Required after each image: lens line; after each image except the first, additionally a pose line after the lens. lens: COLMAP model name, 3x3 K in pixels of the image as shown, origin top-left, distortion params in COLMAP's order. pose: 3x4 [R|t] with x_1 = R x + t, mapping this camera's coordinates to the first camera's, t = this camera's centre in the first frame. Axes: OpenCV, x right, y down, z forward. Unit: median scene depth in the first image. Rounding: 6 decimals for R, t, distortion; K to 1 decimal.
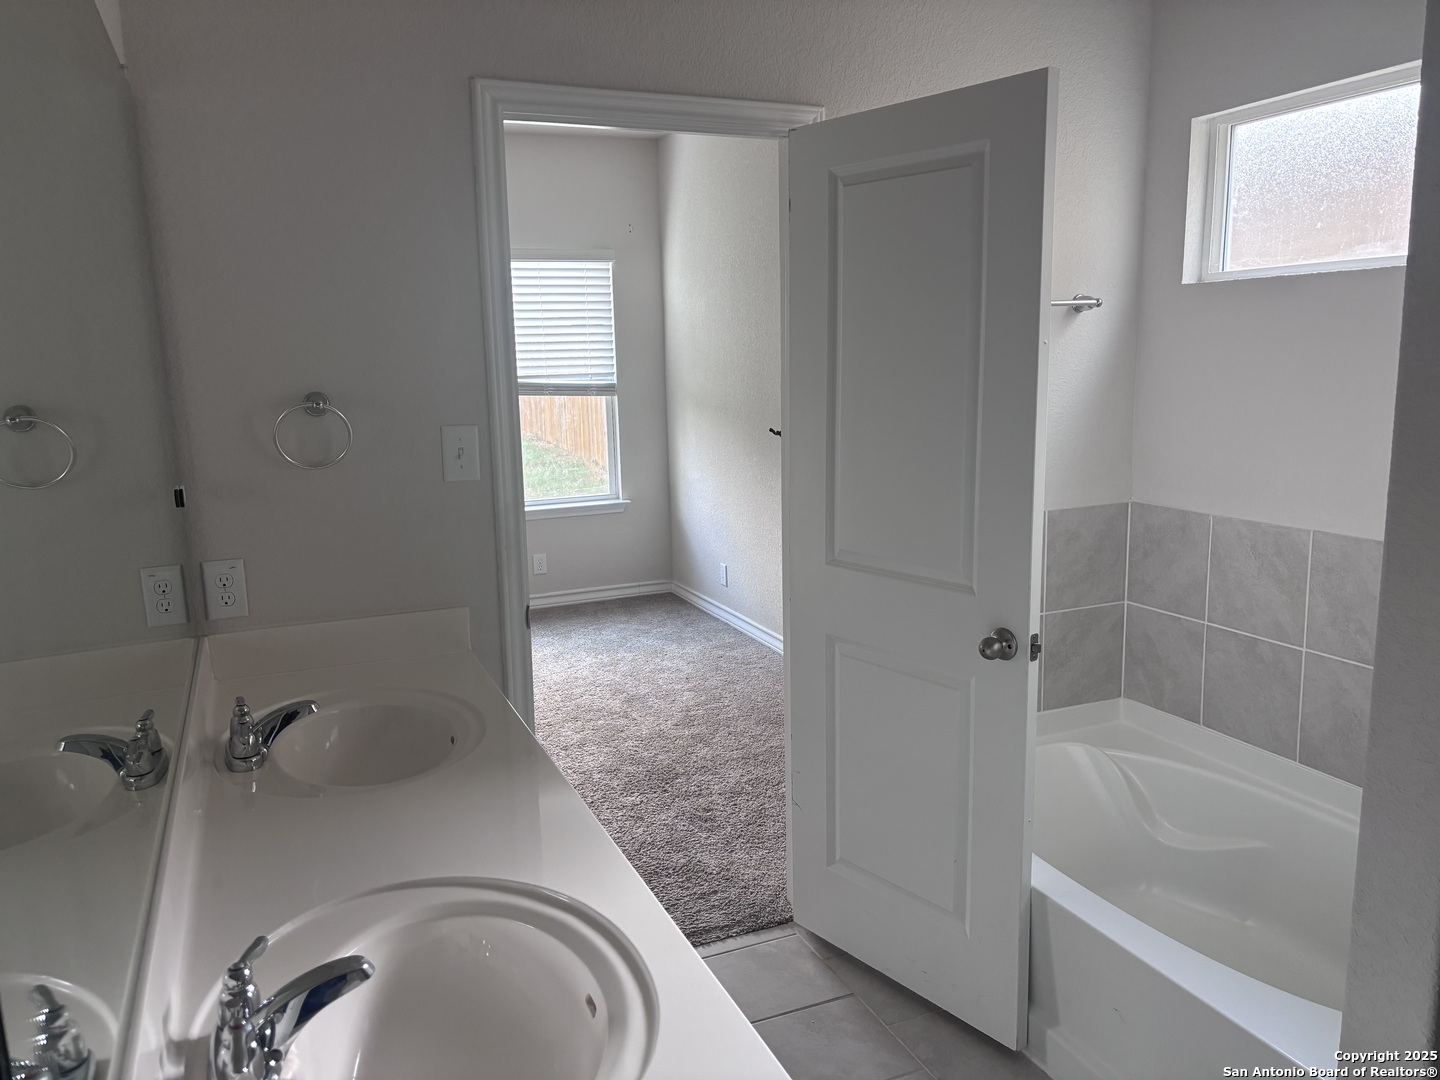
lens RADIAL K [[1116.7, 0, 721.0], [0, 1116.7, 546.7], [0, 0, 1]] dist [0.060719, -0.058052]
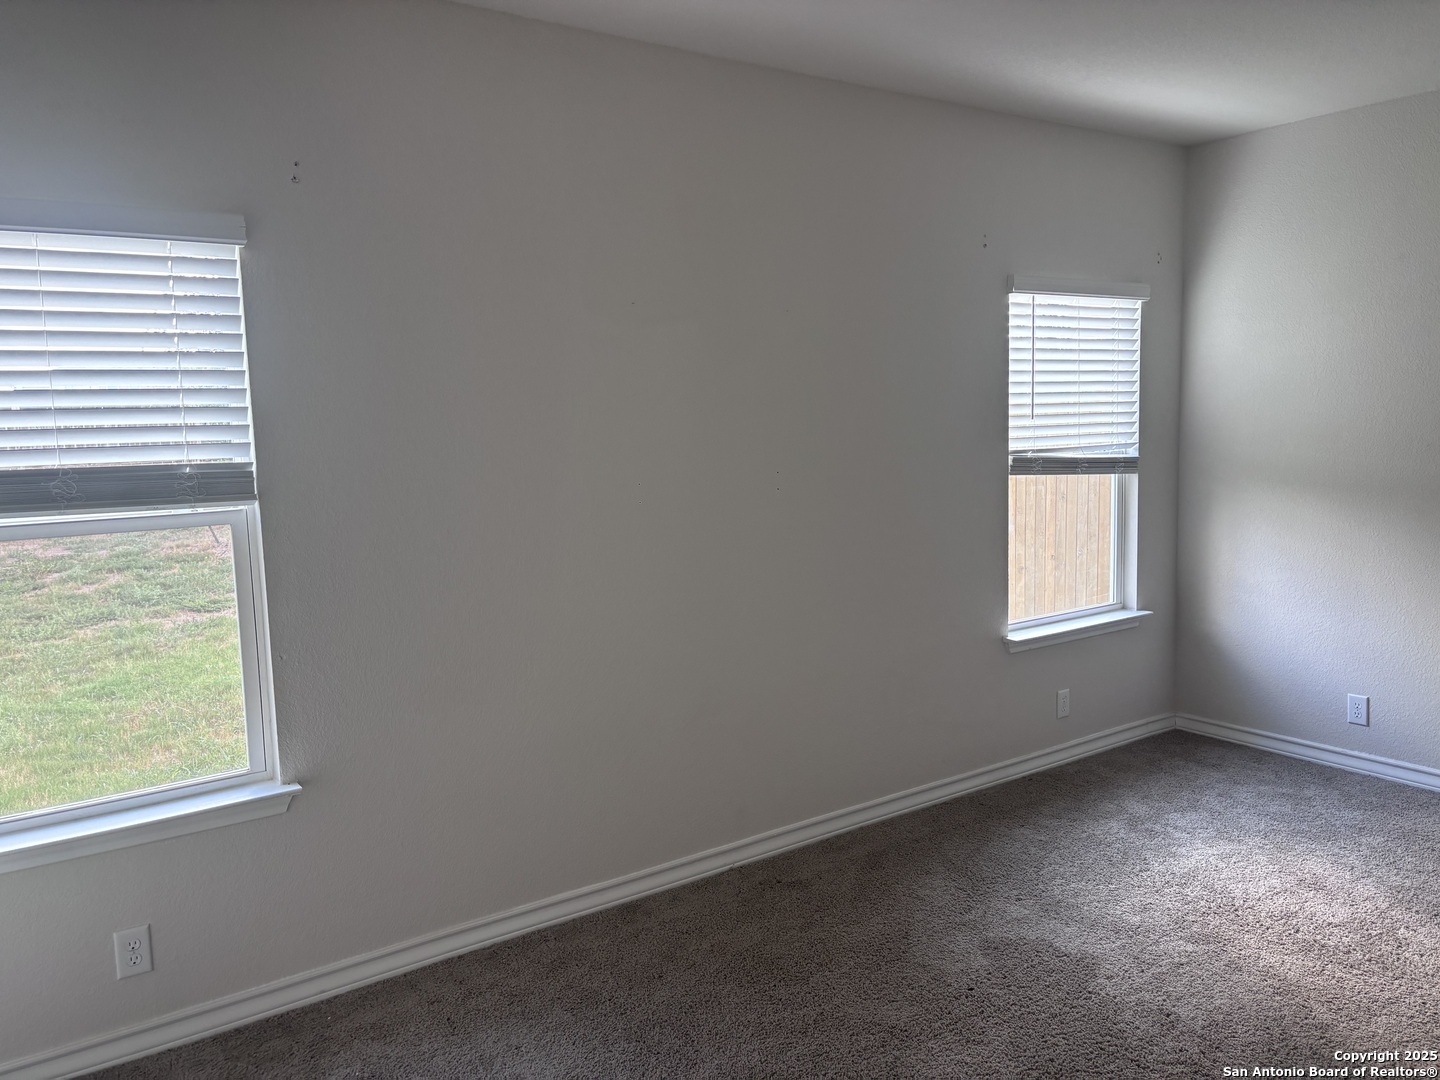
lens RADIAL K [[1116.7, 0, 698.4], [0, 1116.7, 532.7], [0, 0, 1]] dist [0.060719, -0.058052]
pose [[0.979529, -0.027577, 0.199407, -0.539595], [0.042908, 0.996410, -0.072975, -0.052208], [-0.196679, 0.080038, 0.977196, 0.318365]]
